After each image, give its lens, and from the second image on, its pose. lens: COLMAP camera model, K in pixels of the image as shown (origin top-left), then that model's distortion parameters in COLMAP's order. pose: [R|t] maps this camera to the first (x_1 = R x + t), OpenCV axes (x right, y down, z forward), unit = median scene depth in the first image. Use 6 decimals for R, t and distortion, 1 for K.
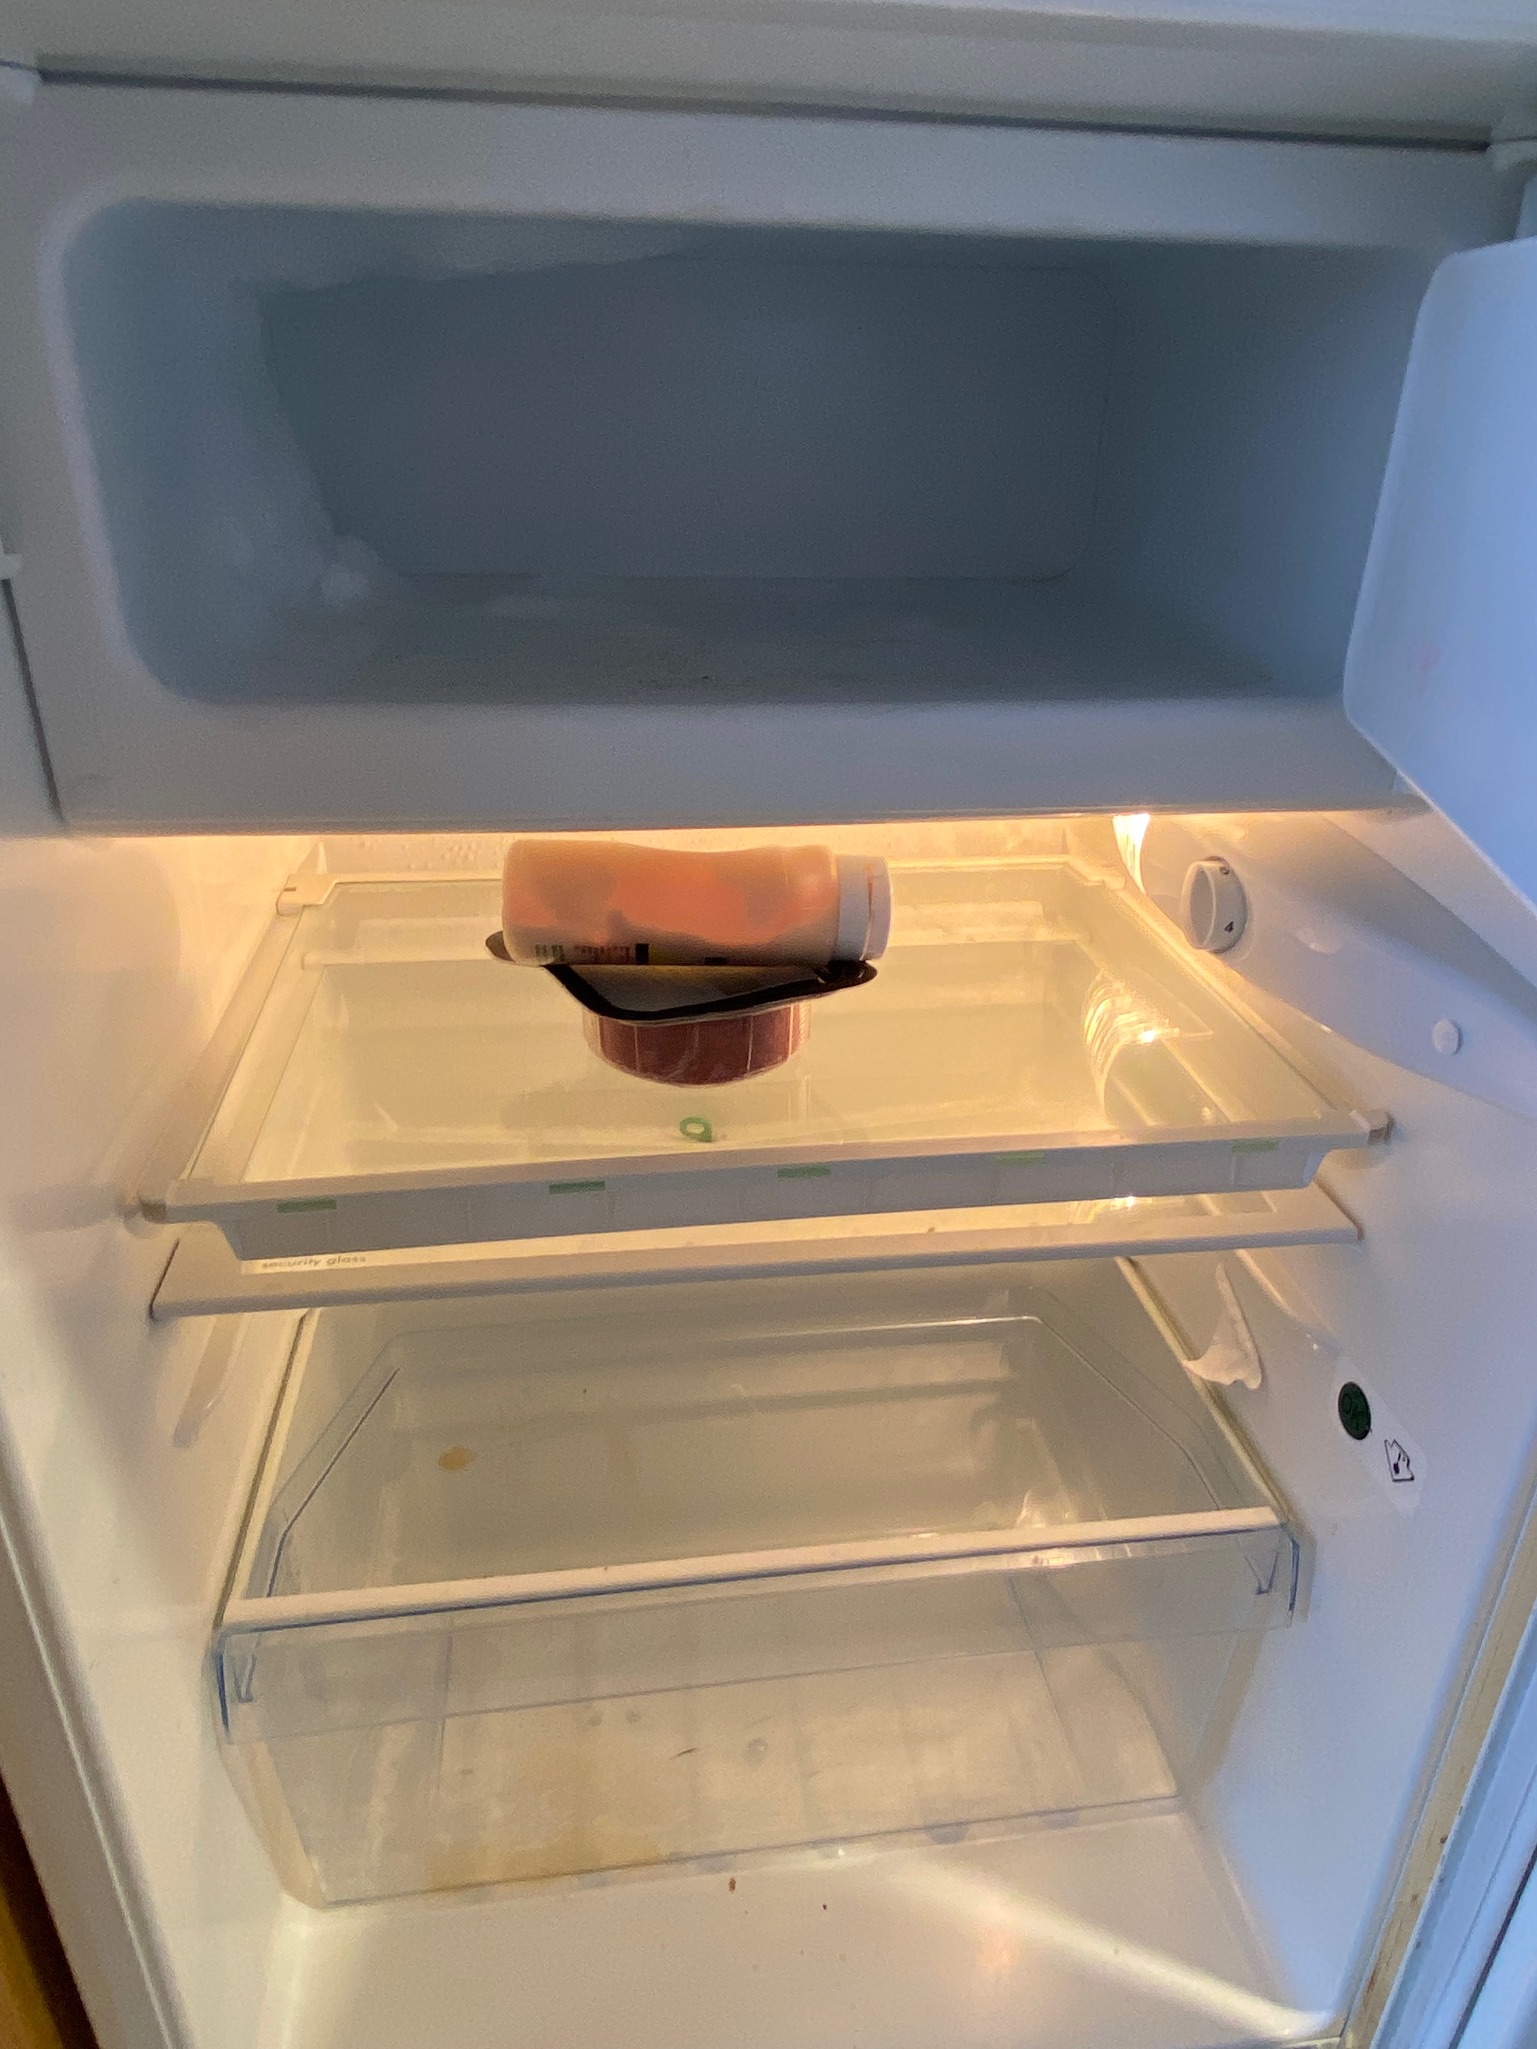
lens RADIAL K [[1354.6, 0, 762.0], [0, 1354.6, 1048.8], [0, 0, 1]] dist [0.004183, 0.003069]
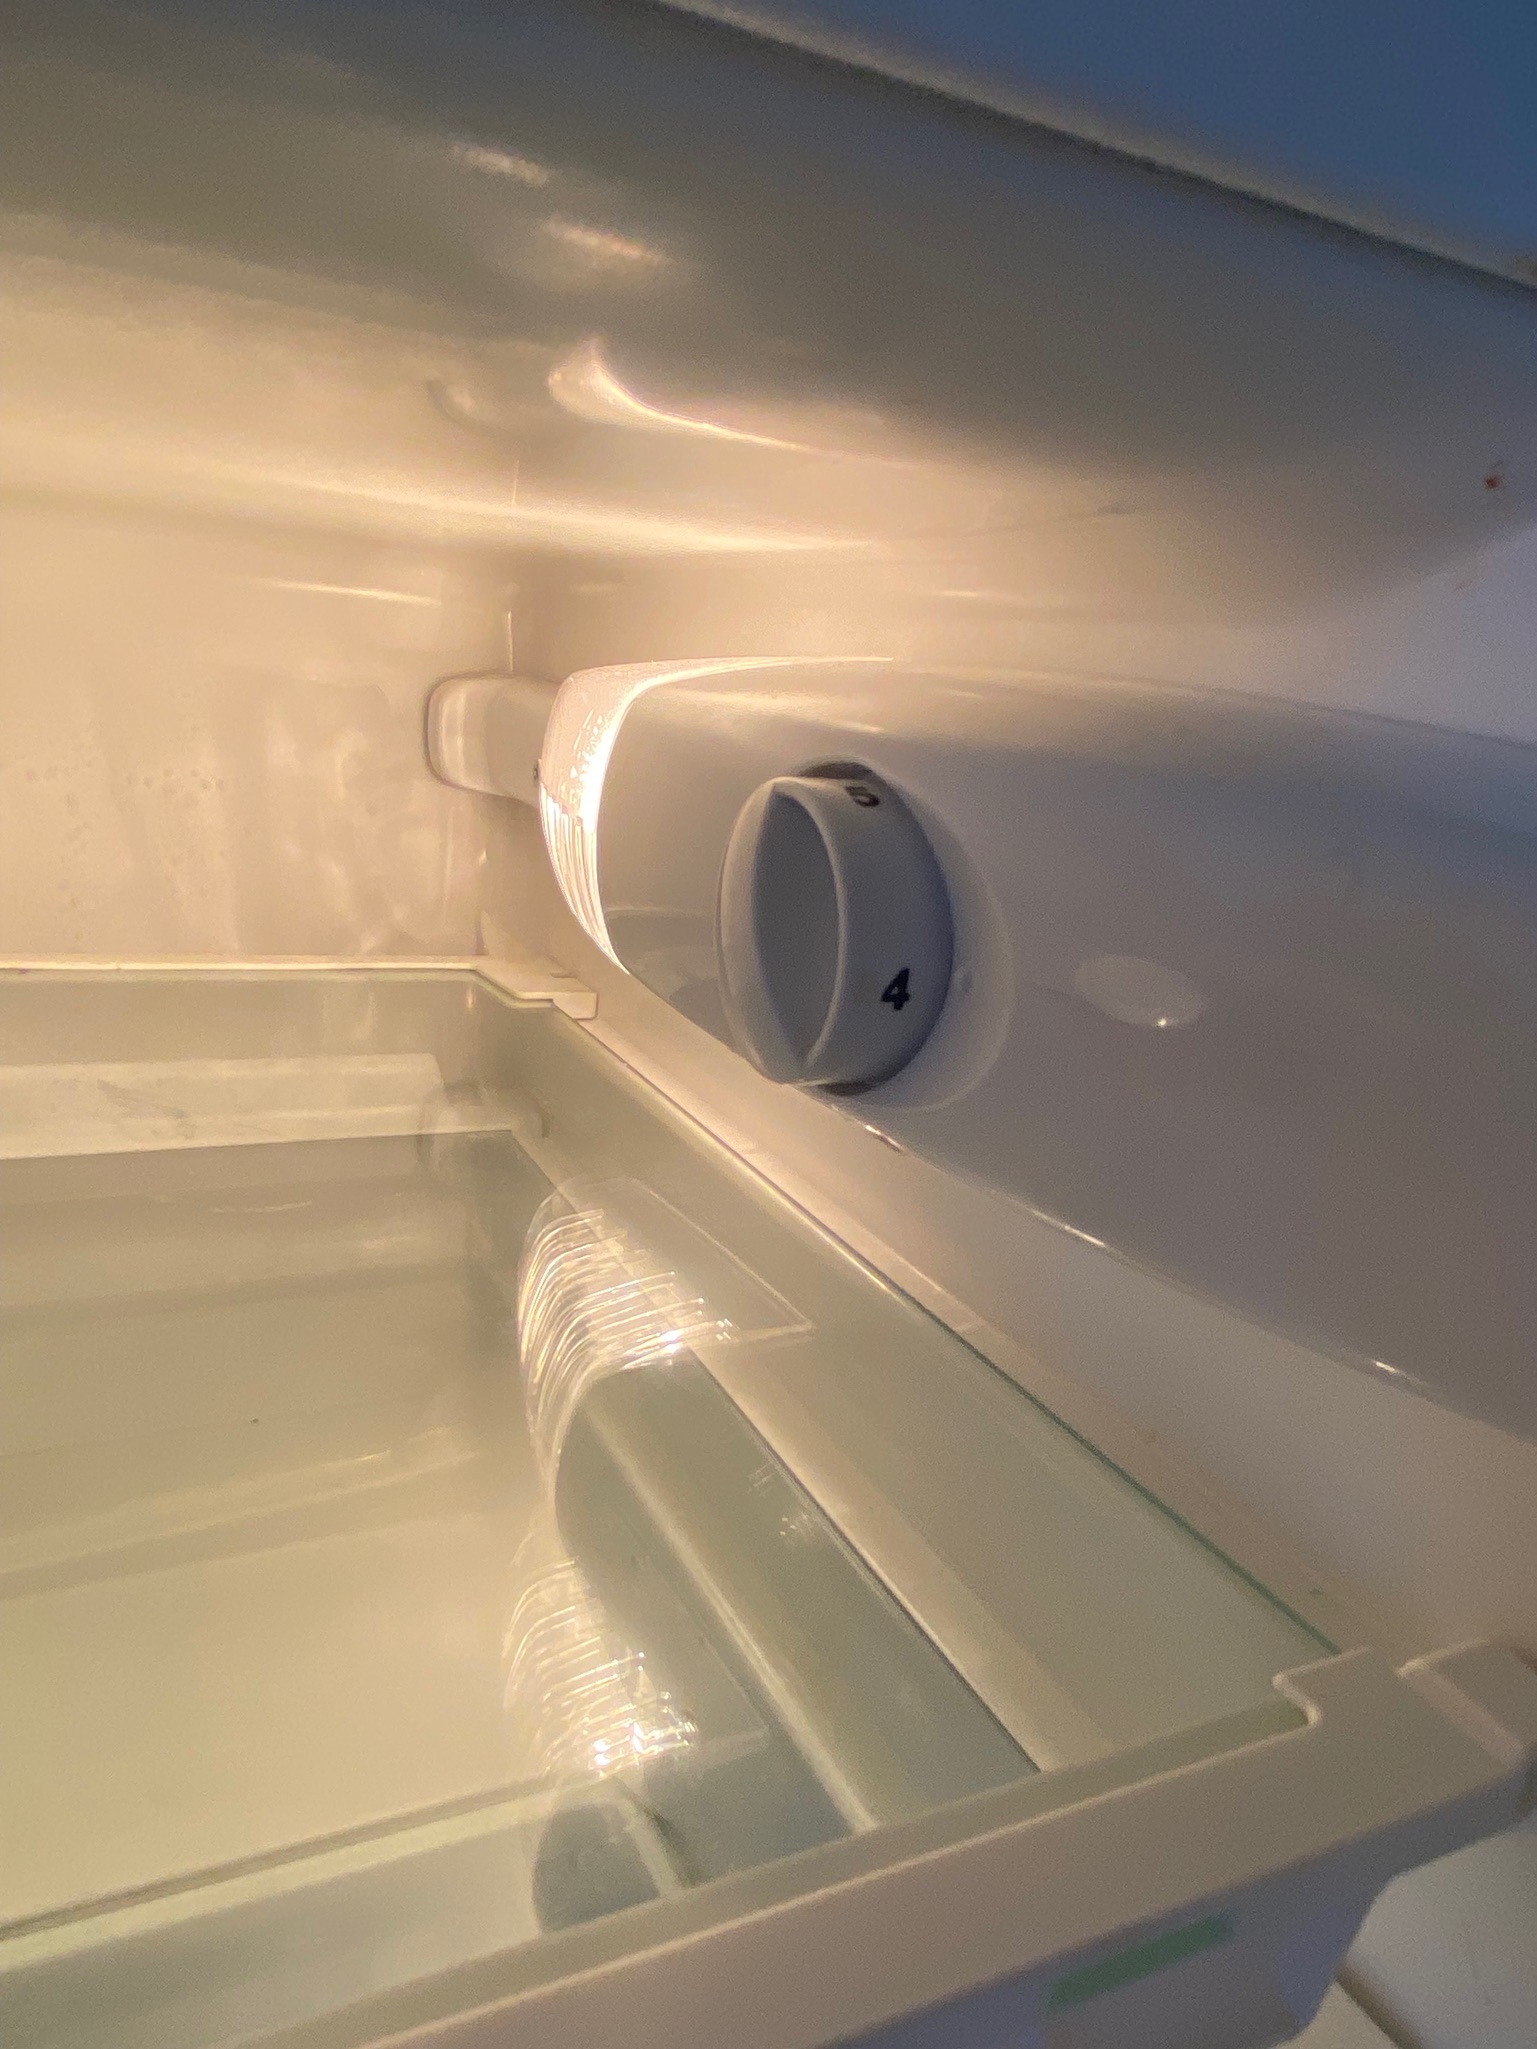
lens RADIAL K [[1391.4, 0, 795.5], [0, 1391.4, 1030.2], [0, 0, 1]] dist [-0.000108, -0.003859]
pose [[0.935724, -0.007269, 0.352658, 0.211118], [0.070862, 0.983279, -0.167754, -0.033220], [-0.345541, 0.181961, 0.920593, 0.698548]]
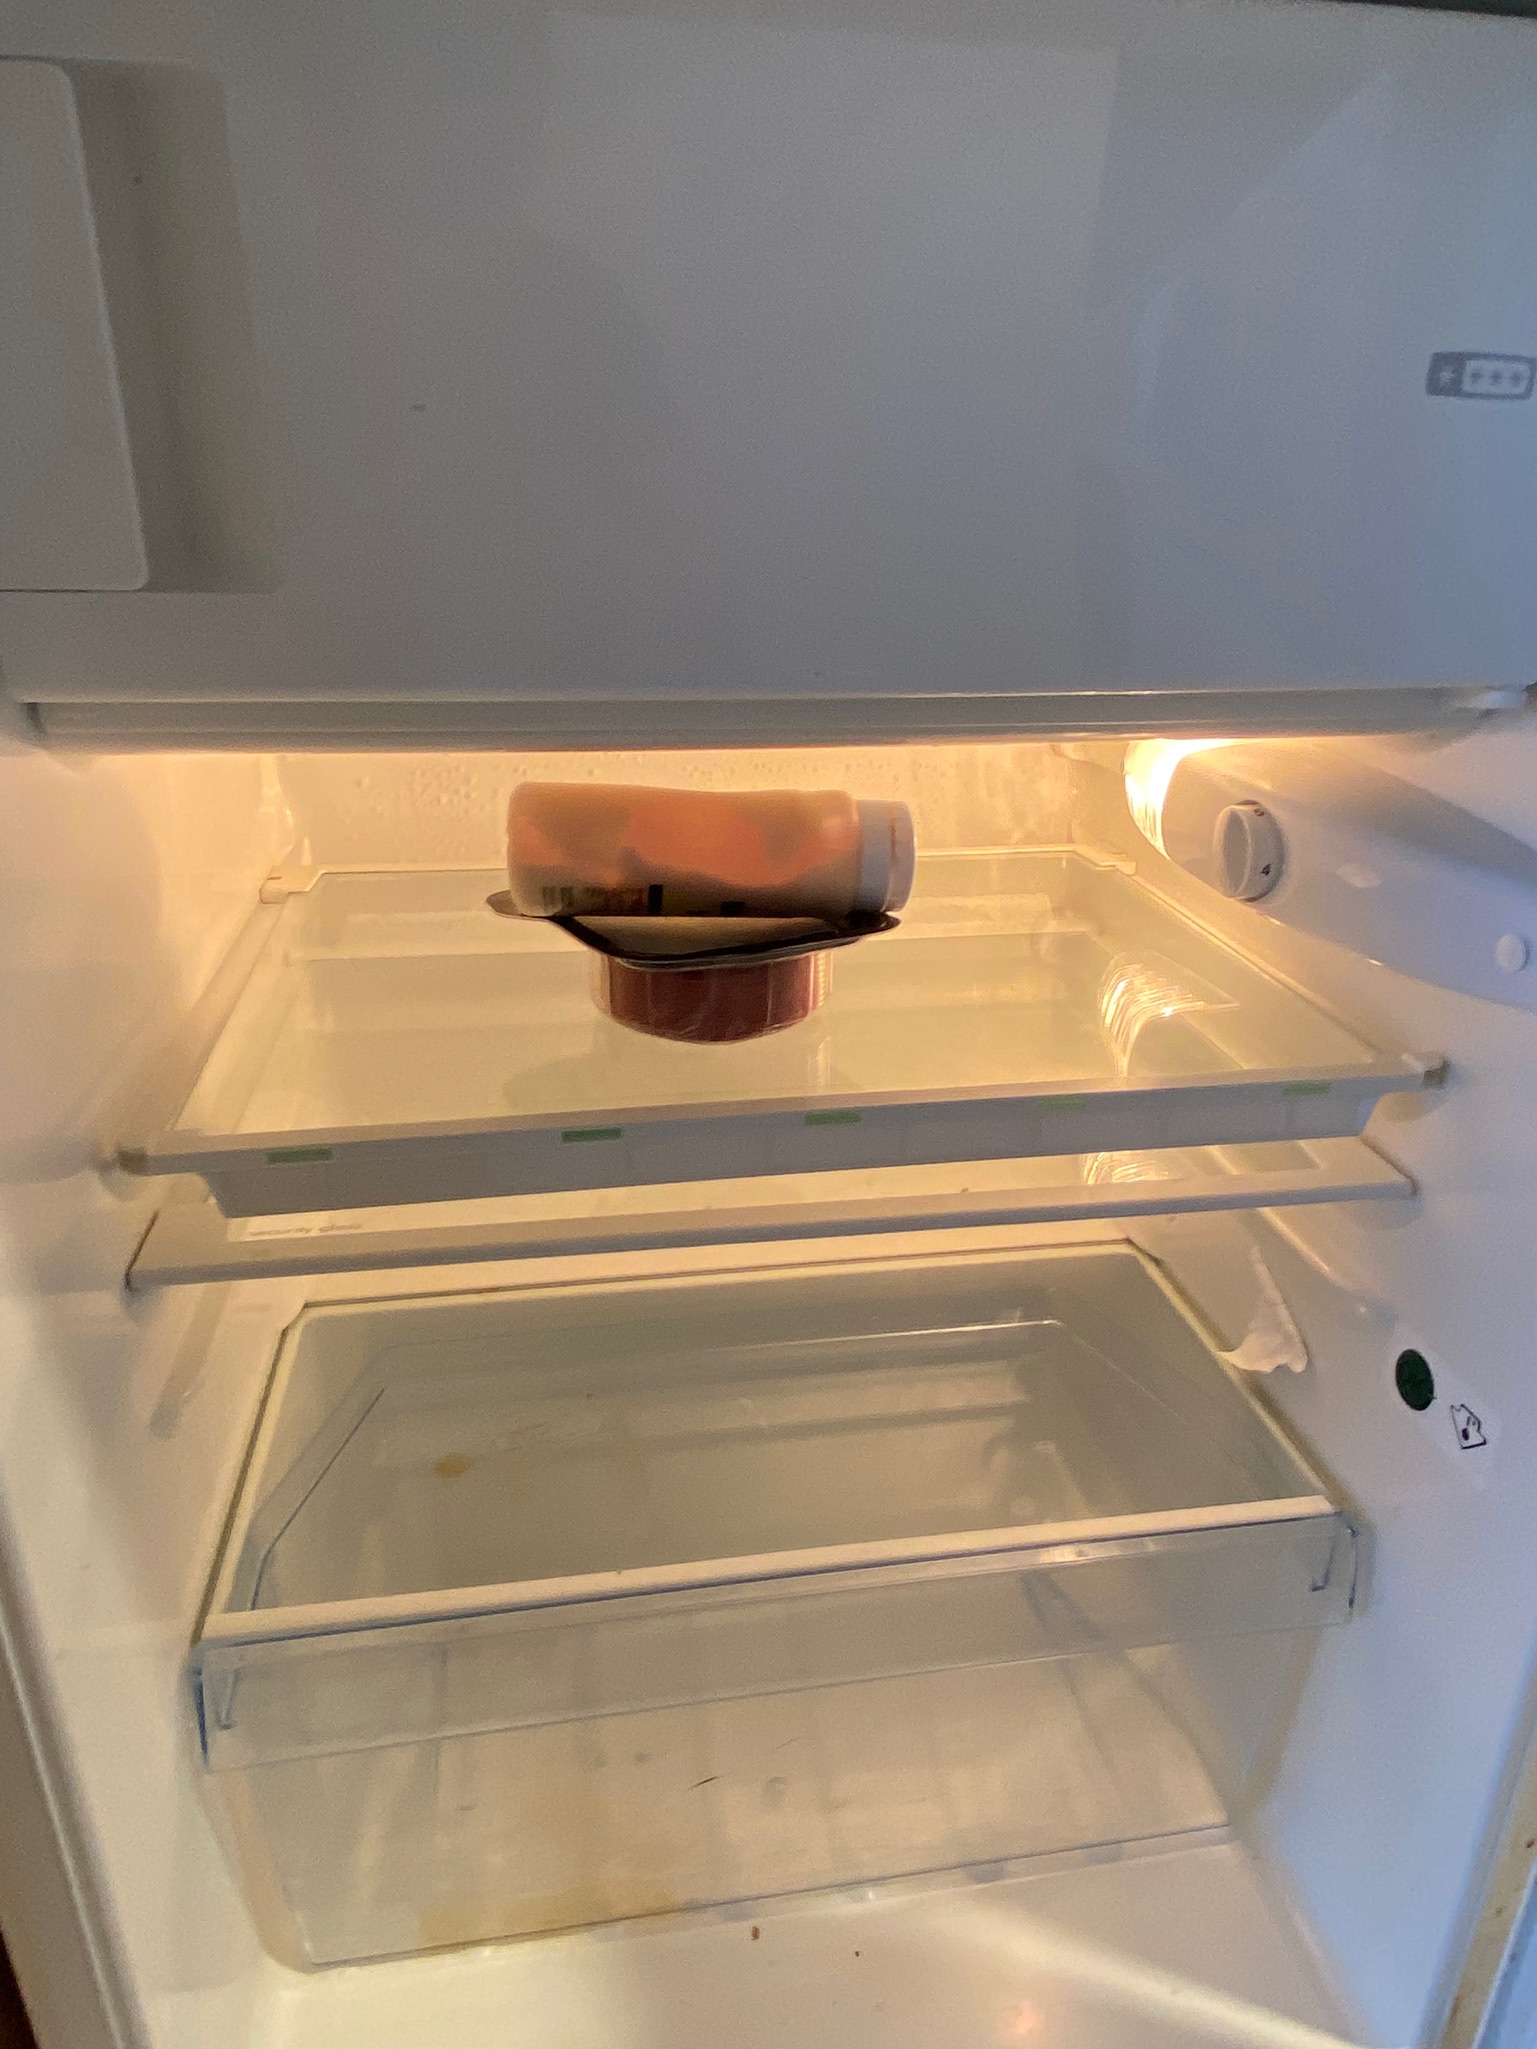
lens RADIAL K [[1359.8, 0, 765.0], [0, 1359.8, 1050.6], [0, 0, 1]] dist [0.004152, -0.001648]
pose [[0.999646, -0.014613, 0.022224, -0.030668], [0.015879, 0.998197, -0.057882, 0.082362], [-0.021338, 0.058214, 0.998076, 0.049571]]
